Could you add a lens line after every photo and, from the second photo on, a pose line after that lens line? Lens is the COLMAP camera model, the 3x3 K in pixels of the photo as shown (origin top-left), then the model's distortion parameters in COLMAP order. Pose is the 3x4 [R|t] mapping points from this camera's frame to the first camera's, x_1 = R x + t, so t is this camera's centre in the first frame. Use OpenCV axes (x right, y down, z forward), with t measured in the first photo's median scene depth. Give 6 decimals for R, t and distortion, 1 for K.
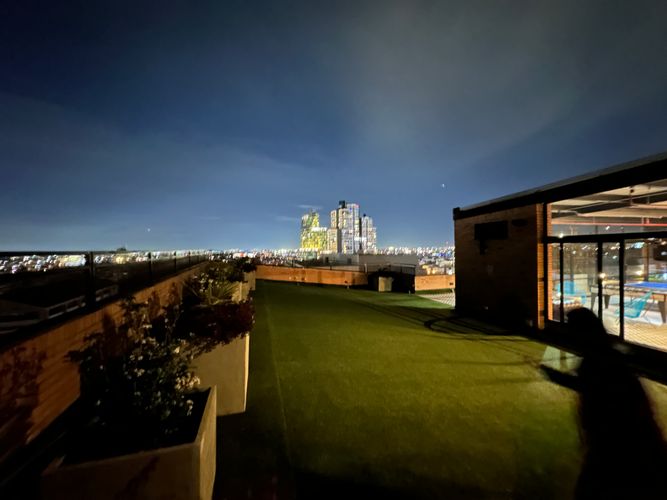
lens RADIAL K [[265.2, 0, 333.5], [0, 265.2, 250.0], [0, 0, 1]] dist [-0.000224, -0.000066]
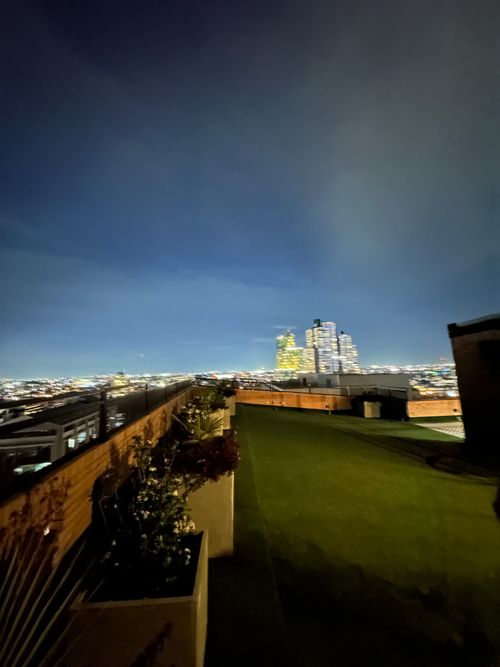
lens RADIAL K [[265.2, 0, 249.2], [0, 265.2, 333.6], [0, 0, 1]] dist [-0.000224, -0.000066]
pose [[0.974446, -0.050028, -0.218980, -0.004228], [0.019535, 0.990063, -0.139260, -0.013392], [0.223771, 0.131423, 0.965740, -0.006937]]
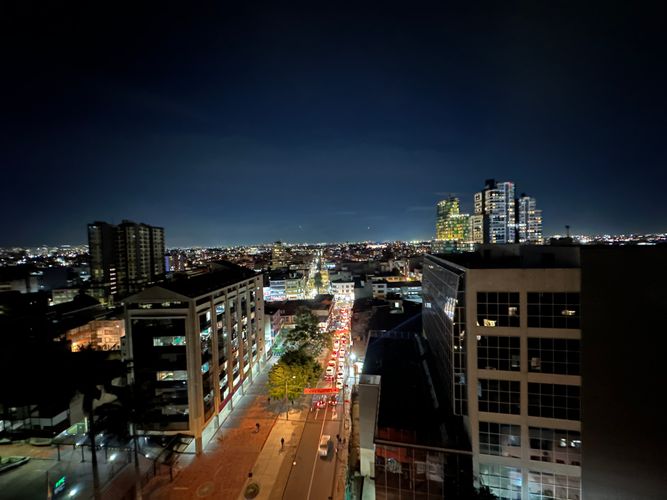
lens RADIAL K [[265.2, 0, 333.5], [0, 265.2, 250.0], [0, 0, 1]] dist [-0.000224, -0.000066]
pose [[0.884625, 0.001696, -0.466300, -0.256900], [0.014069, 0.999441, 0.030326, 0.004758], [0.466090, -0.033387, 0.884107, 0.828009]]
